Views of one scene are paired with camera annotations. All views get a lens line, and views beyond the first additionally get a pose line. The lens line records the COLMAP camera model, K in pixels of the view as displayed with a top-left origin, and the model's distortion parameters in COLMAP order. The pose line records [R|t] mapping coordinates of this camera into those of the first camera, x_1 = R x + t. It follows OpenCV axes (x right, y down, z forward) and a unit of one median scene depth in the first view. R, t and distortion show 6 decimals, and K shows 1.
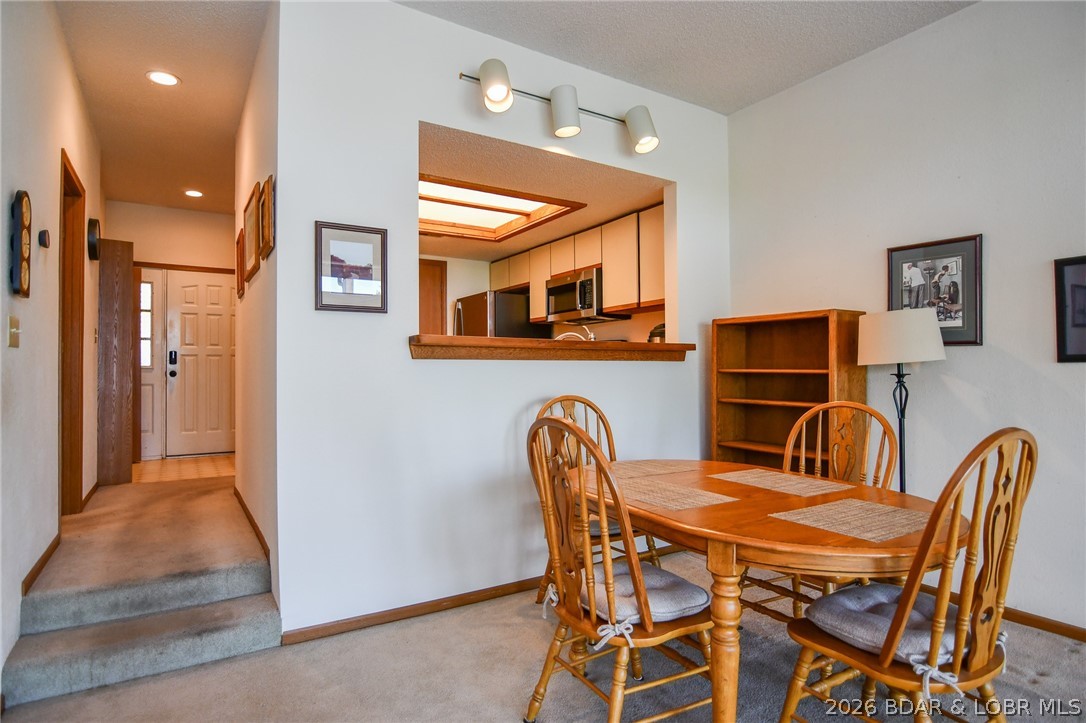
lens RADIAL K [[582.0, 0, 540.2], [0, 582.0, 365.7], [0, 0, 1]] dist [-0.010508, -0.000448]
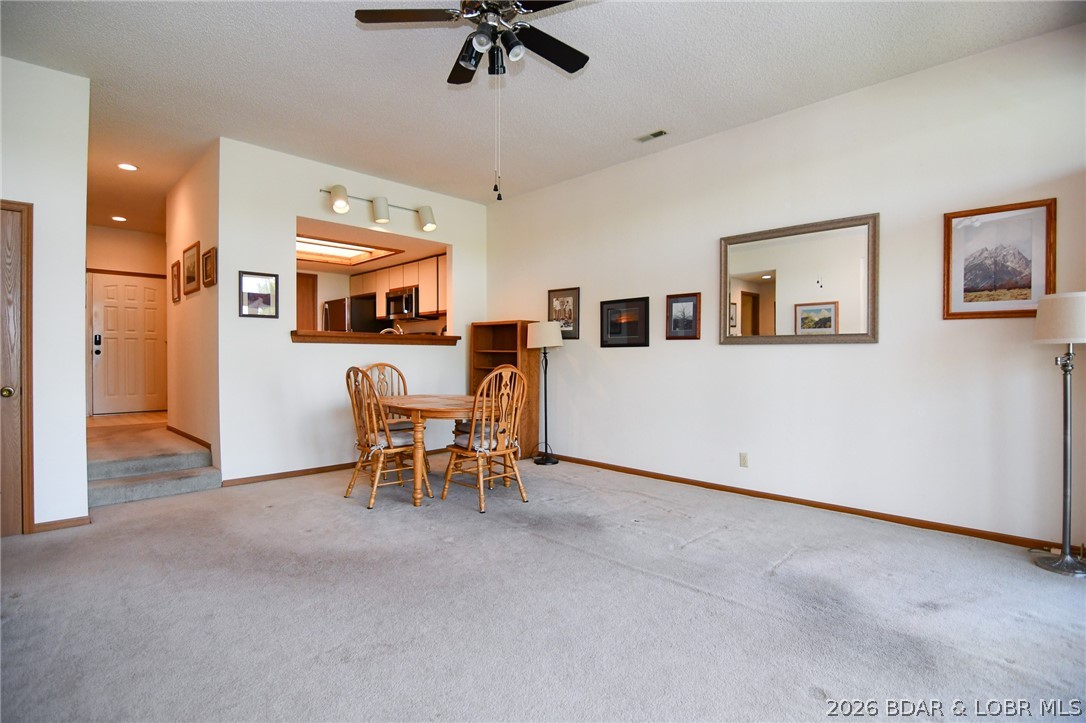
lens RADIAL K [[531.1, 0, 540.1], [0, 531.1, 361.6], [0, 0, 1]] dist [-0.011437, -0.007134]
pose [[0.974712, 0.003443, 0.223438, 0.162498], [-0.007786, 0.999797, 0.018560, 0.010707], [-0.223329, -0.019830, 0.974541, -0.775860]]
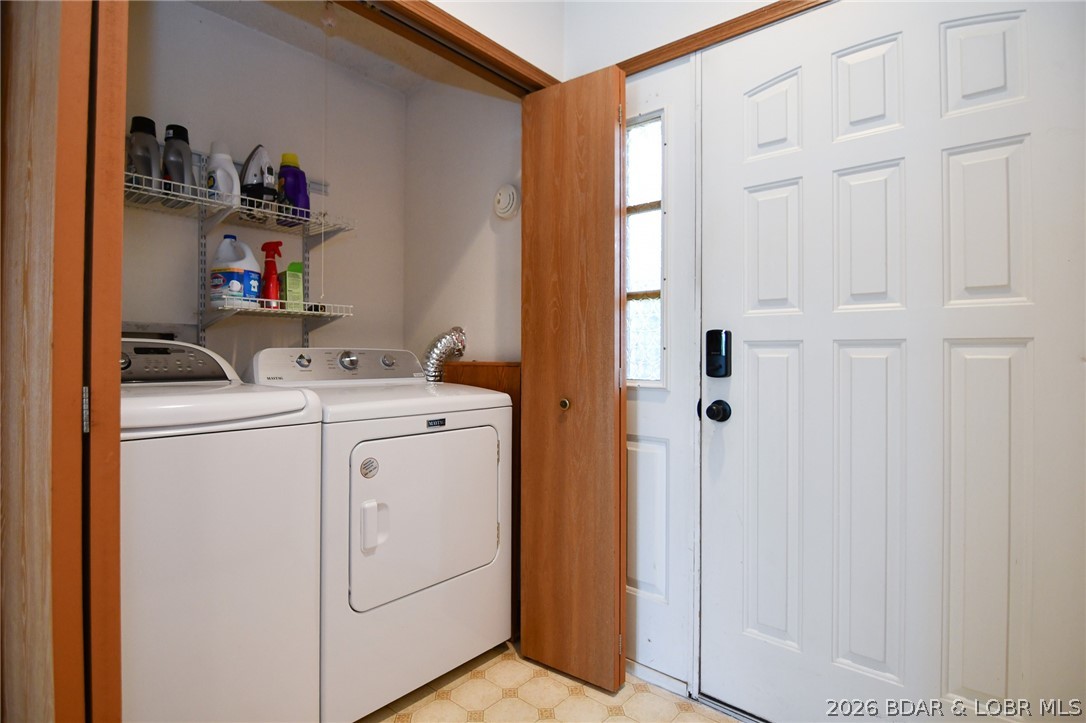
lens RADIAL K [[548.8, 0, 542.6], [0, 548.8, 357.3], [0, 0, 1]] dist [-0.004971, -0.000490]
pose [[0.293965, 0.000963, -0.955816, -0.799610], [0.002778, 0.999994, 0.001862, -0.025440], [0.955812, -0.003203, 0.293961, 1.660114]]
